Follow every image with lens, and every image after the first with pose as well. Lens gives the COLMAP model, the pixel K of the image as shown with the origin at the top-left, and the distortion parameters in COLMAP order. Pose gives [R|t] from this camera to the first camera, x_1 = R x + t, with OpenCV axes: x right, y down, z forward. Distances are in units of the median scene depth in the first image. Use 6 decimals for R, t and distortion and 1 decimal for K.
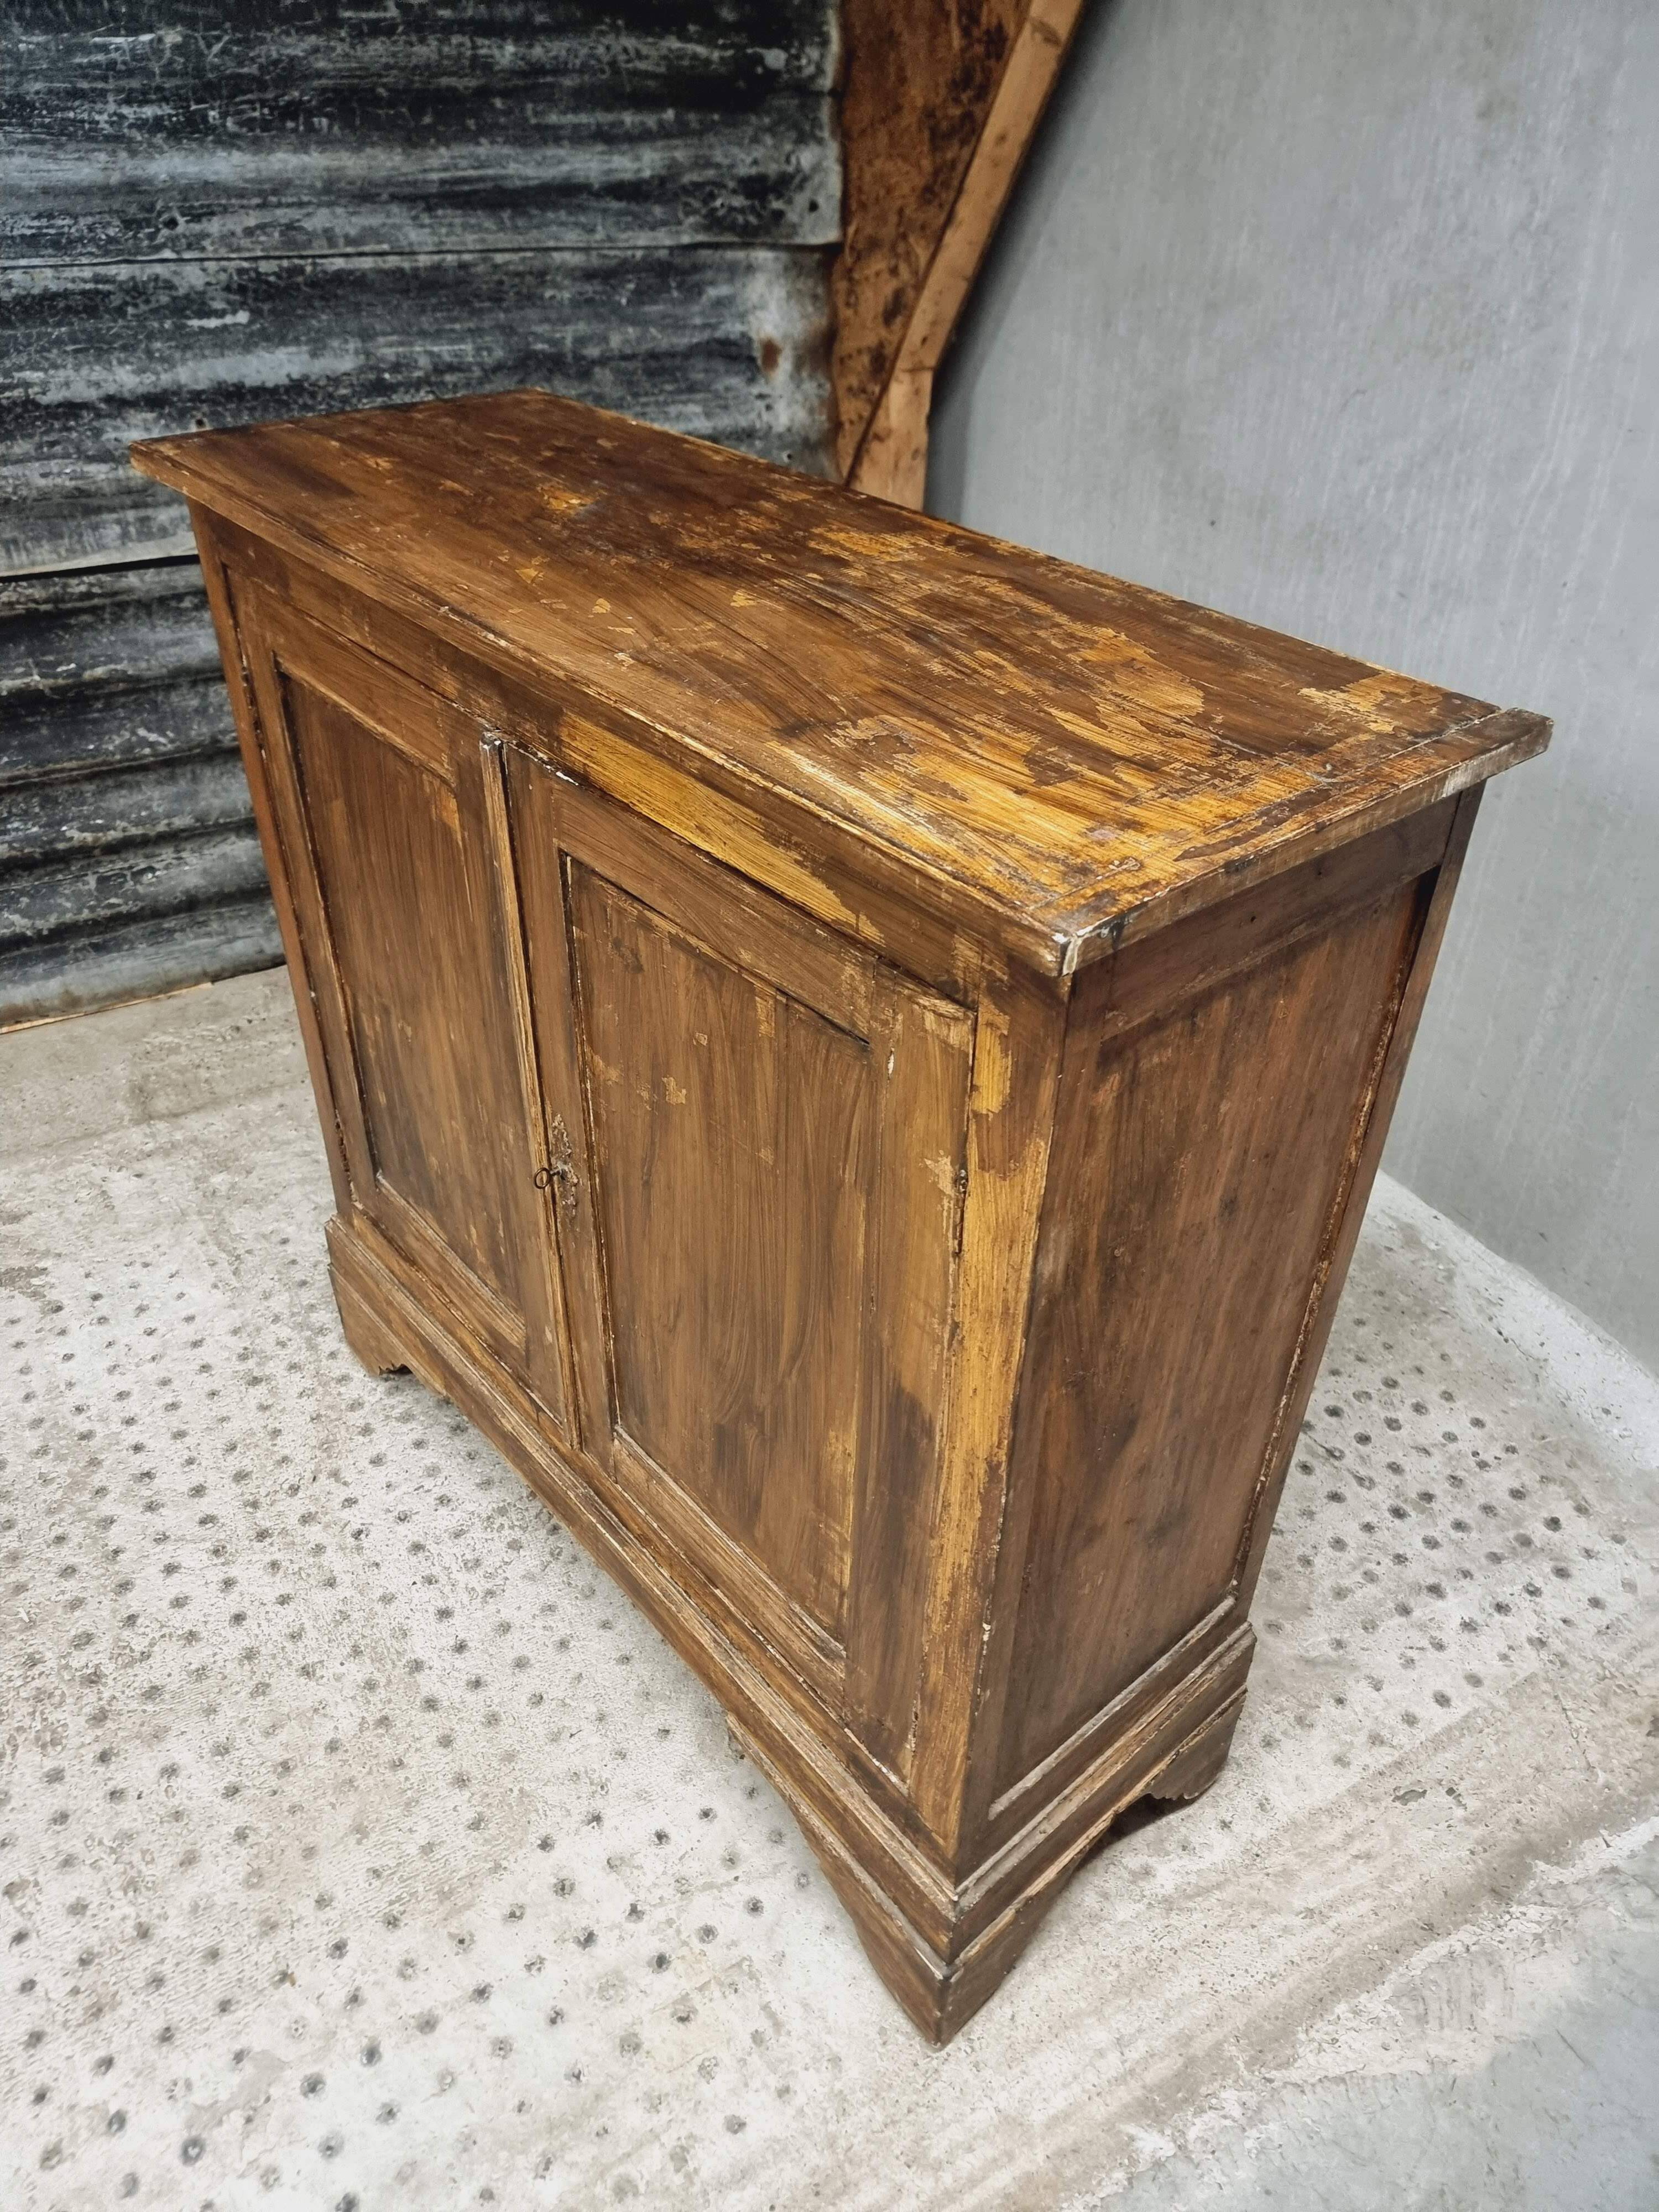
lens RADIAL K [[1539.5, 0, 794.5], [0, 1539.5, 1097.9], [0, 0, 1]] dist [0.069125, -0.064724]
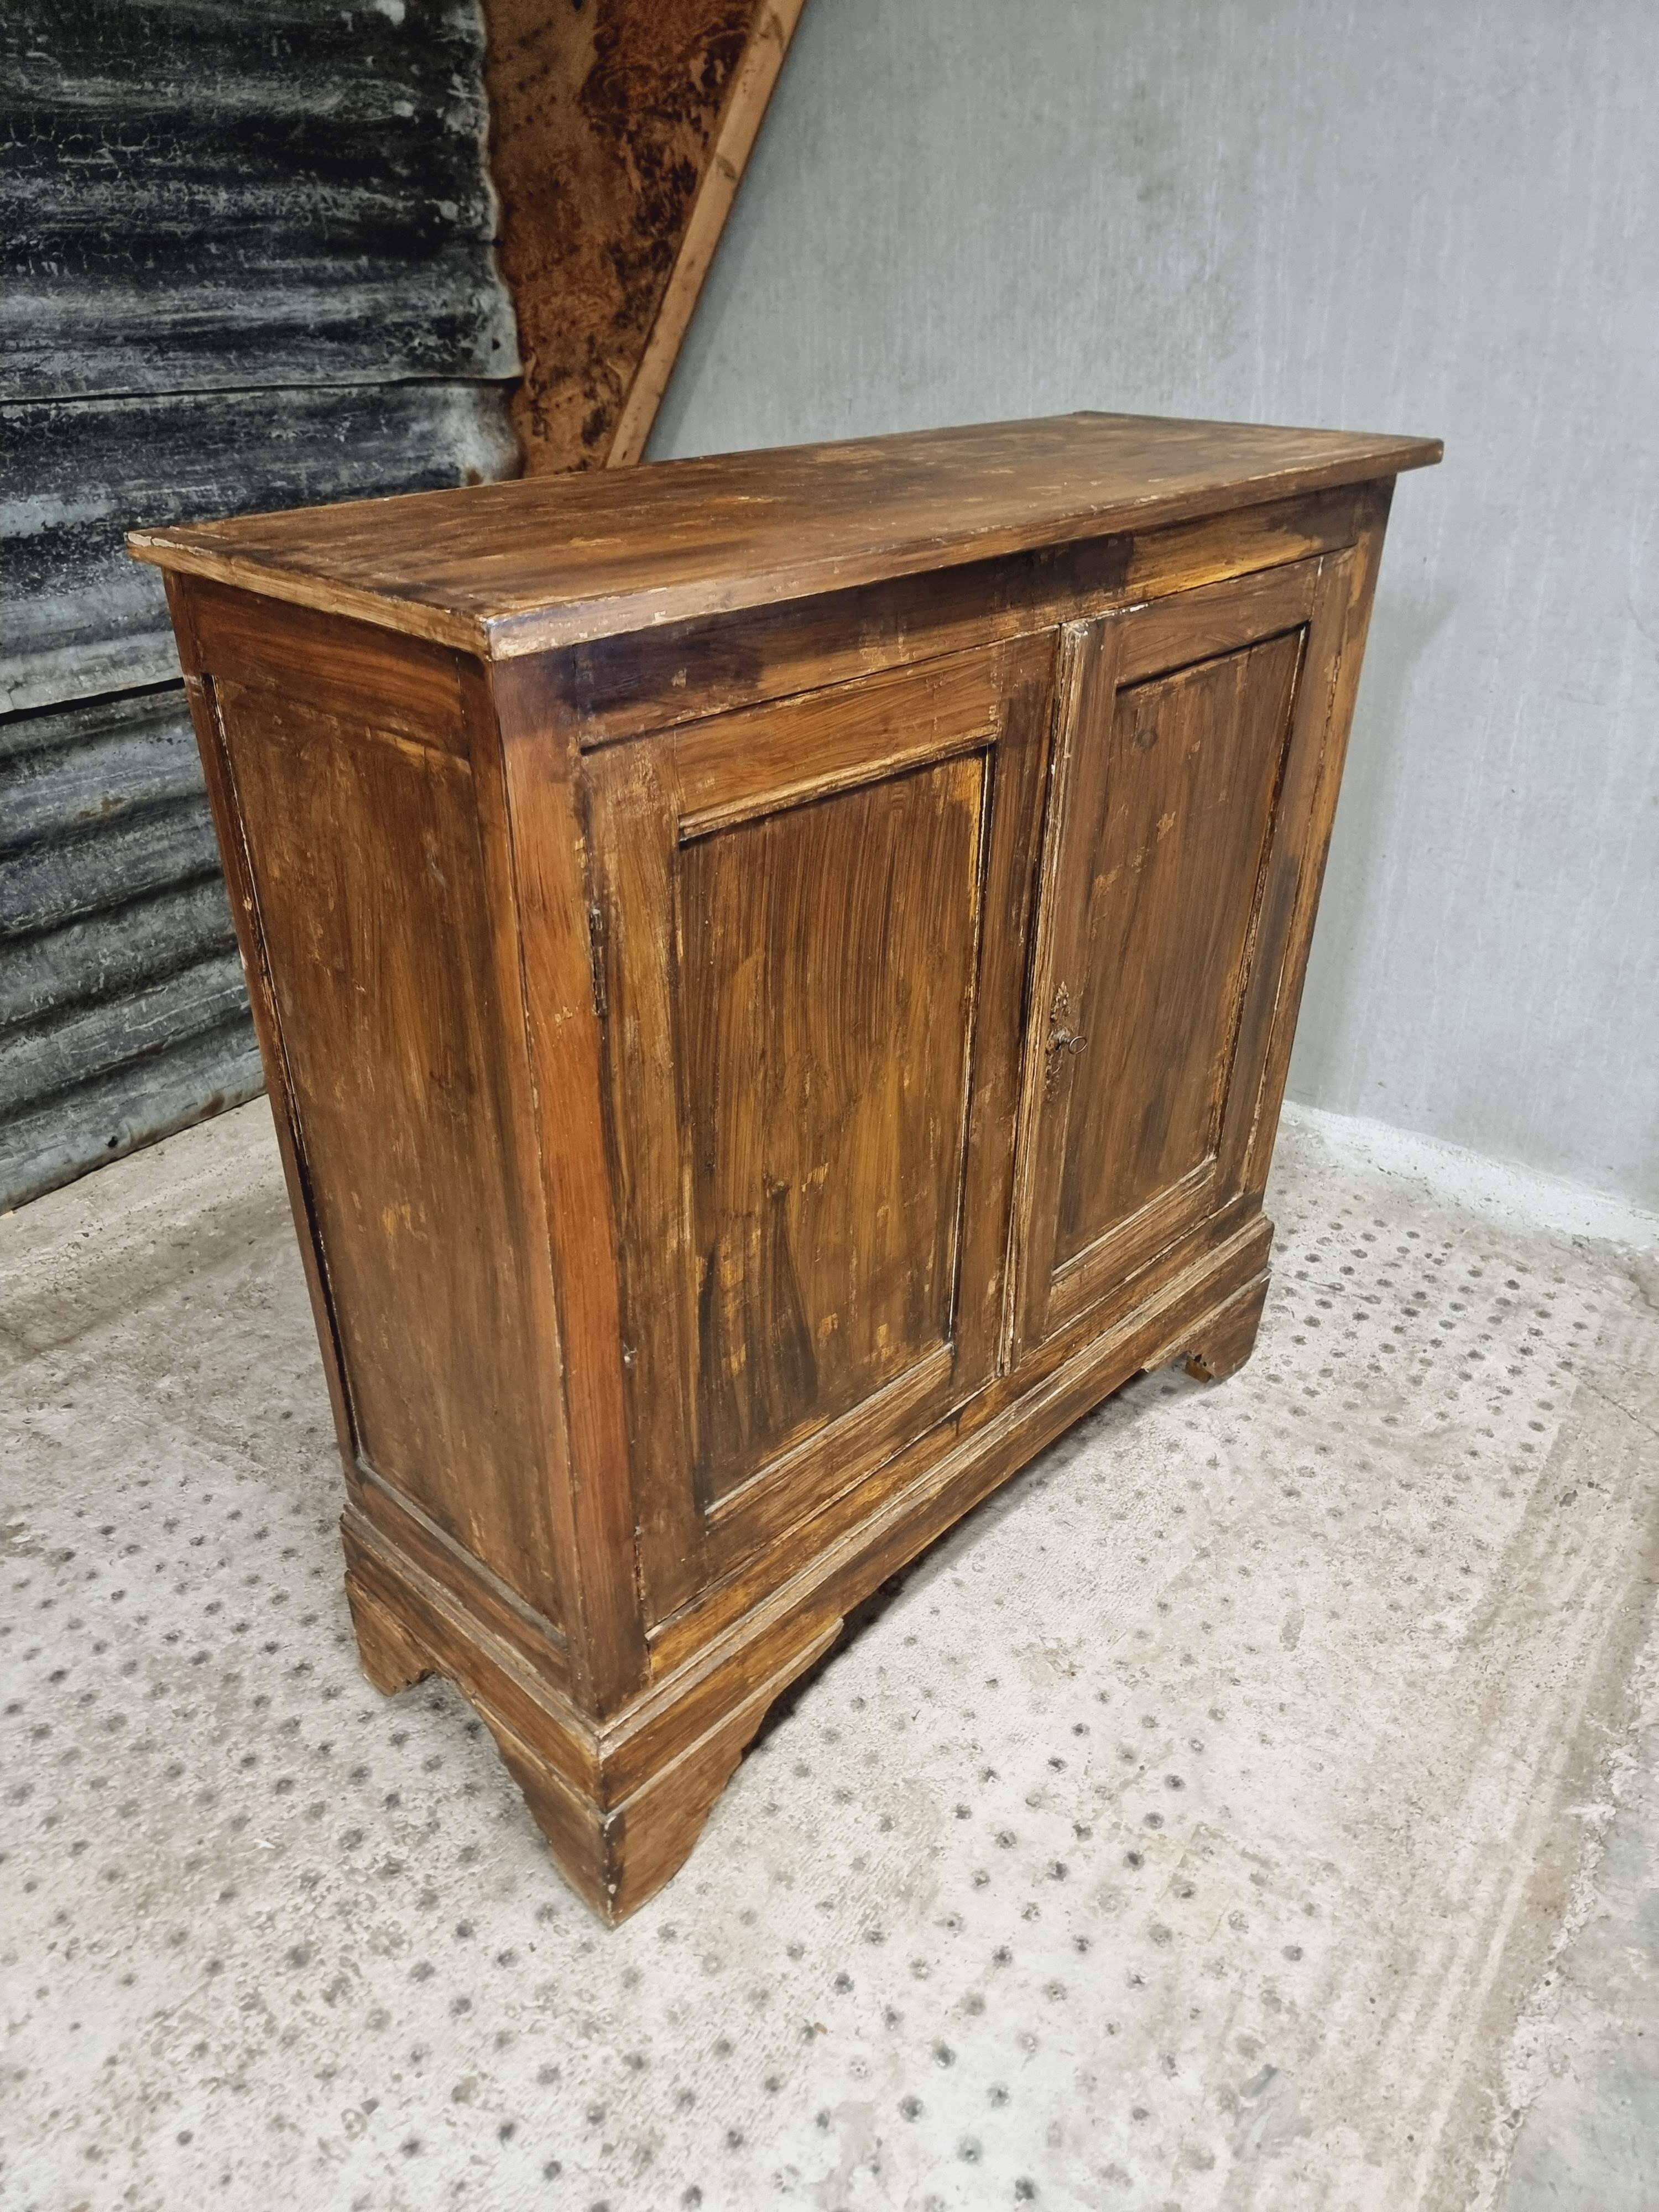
lens RADIAL K [[1534.9, 0, 793.5], [0, 1534.9, 1106.7], [0, 0, 1]] dist [0.081816, -0.077861]
pose [[0.906023, -0.229734, 0.355450, -0.348563], [0.272360, 0.959330, -0.074199, 0.068894], [-0.323947, 0.164037, 0.931746, 0.038809]]
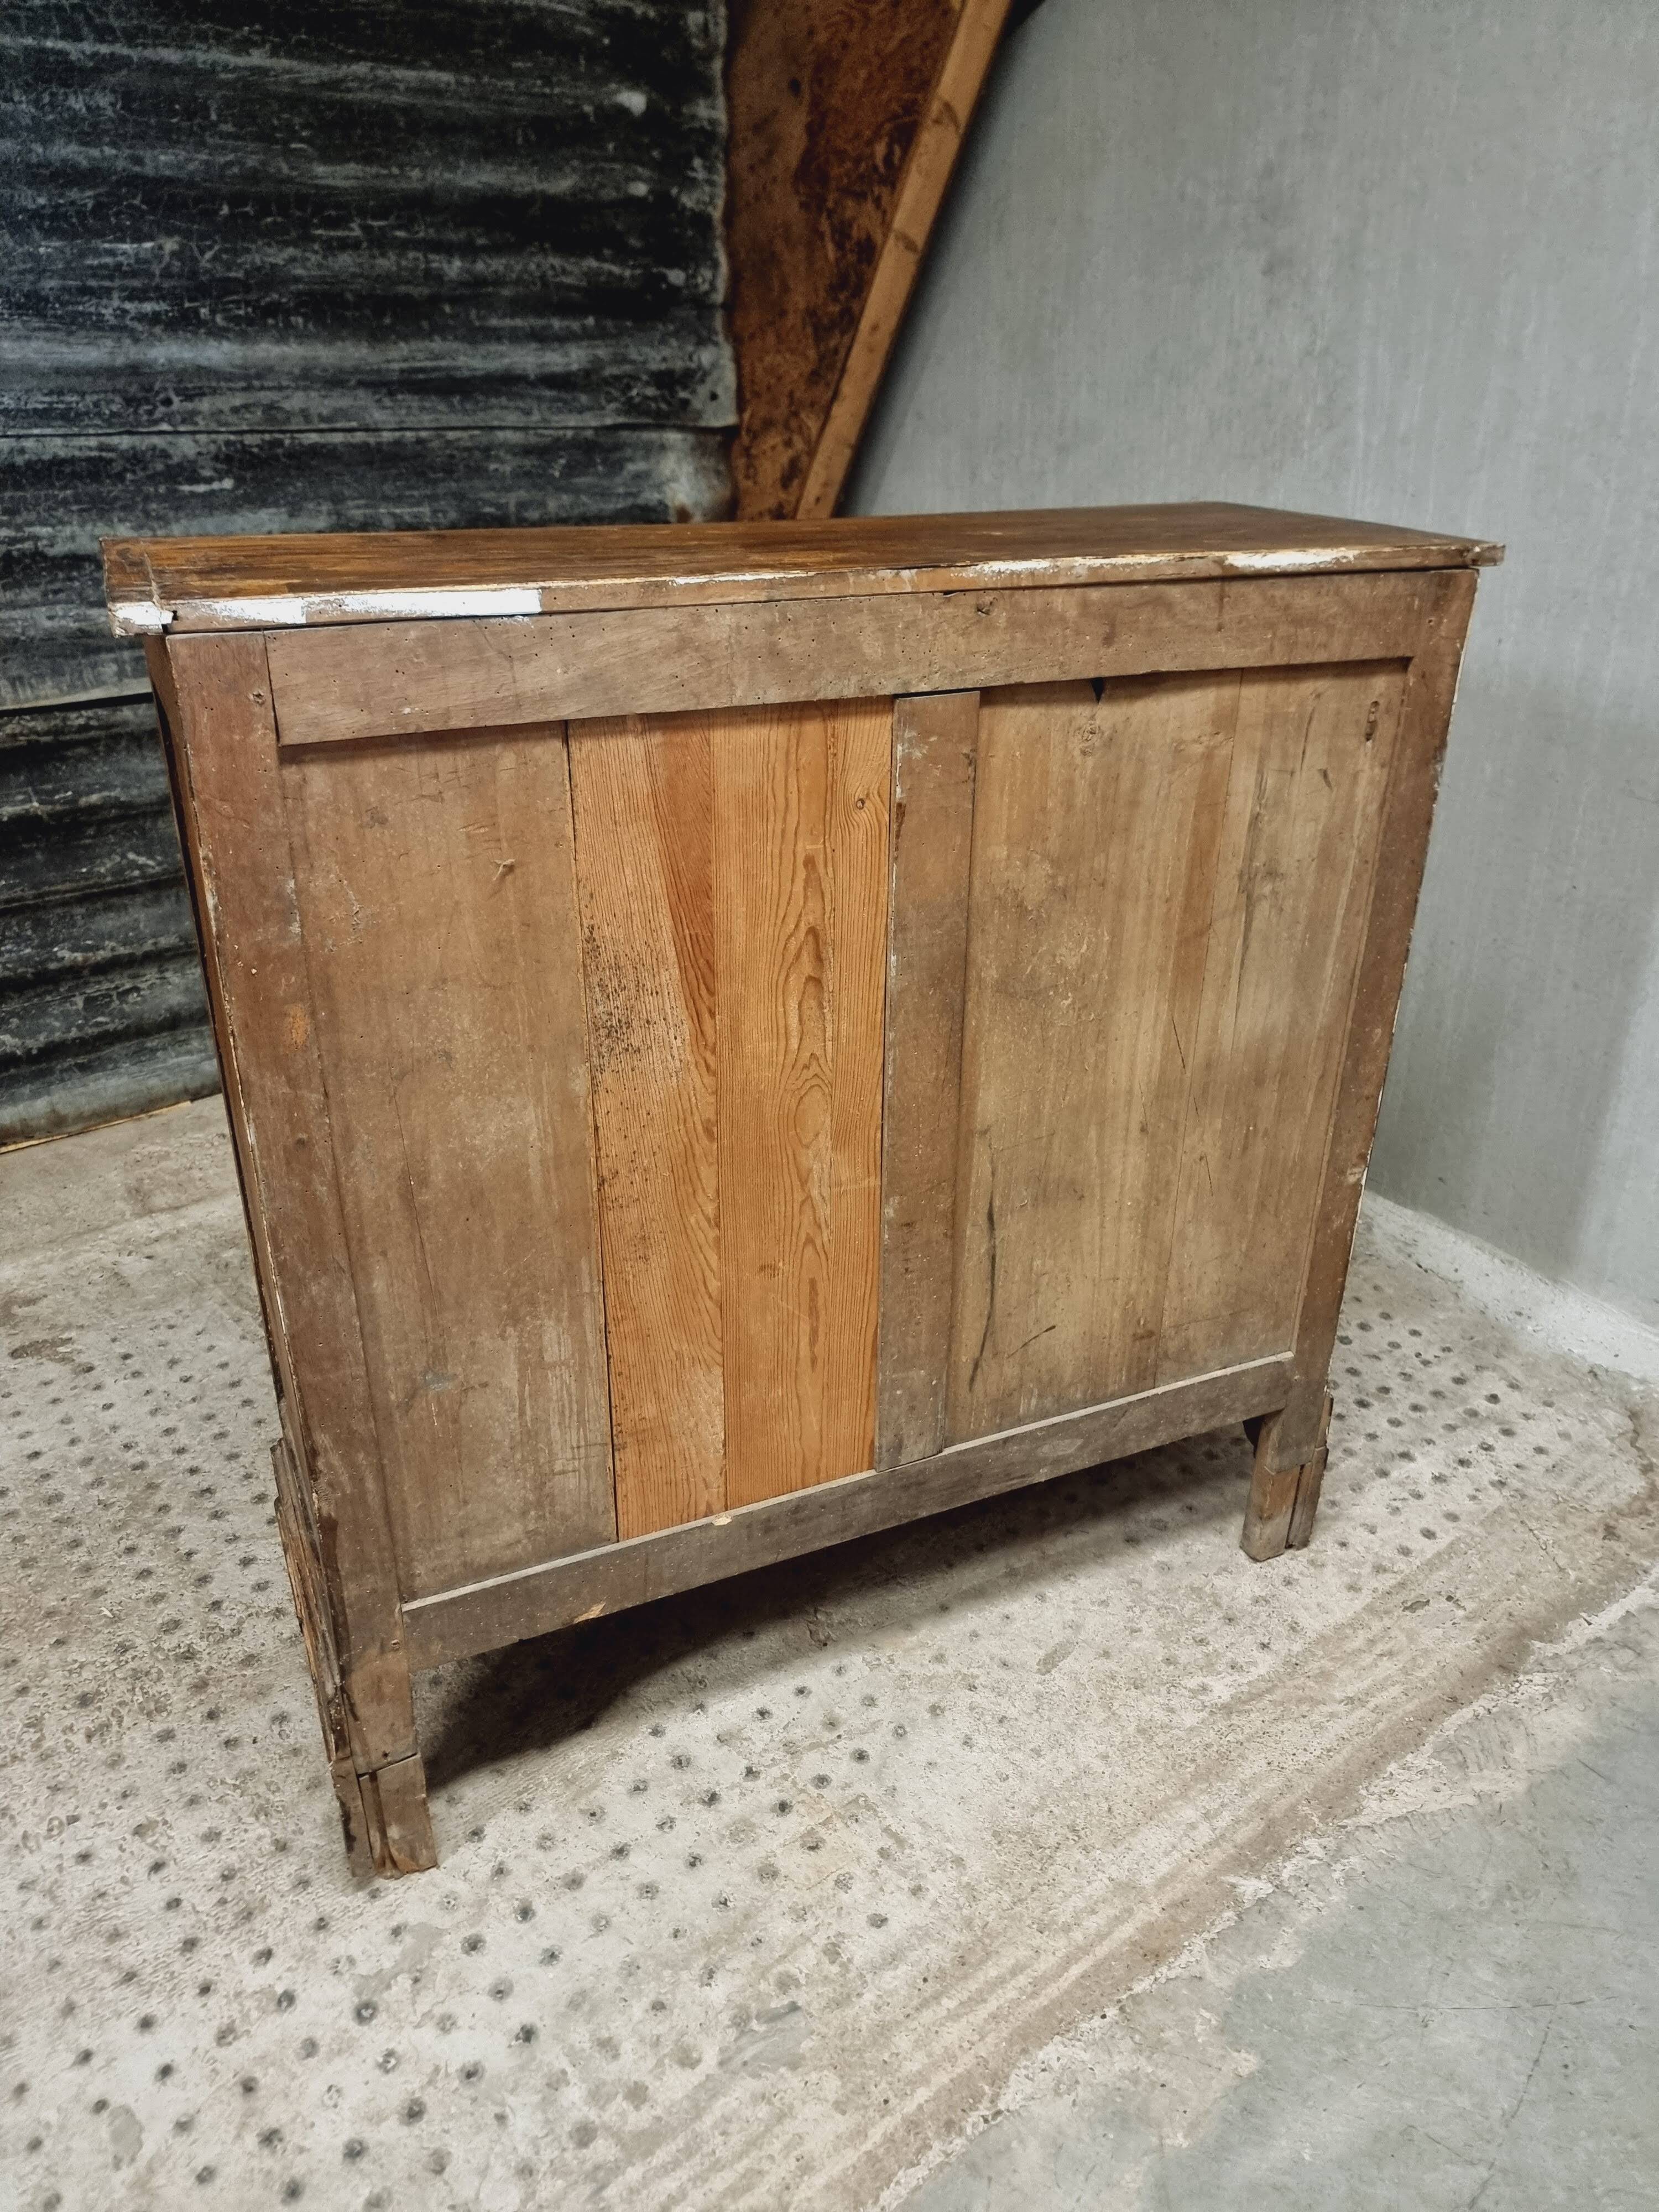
lens RADIAL K [[1547.9, 0, 833.6], [0, 1547.9, 1106.1], [0, 0, 1]] dist [0.051519, -0.037632]
pose [[0.989882, -0.078912, 0.117930, -0.092059], [0.096381, 0.983878, -0.150647, 0.161490], [-0.104141, 0.160489, 0.981528, -0.086331]]
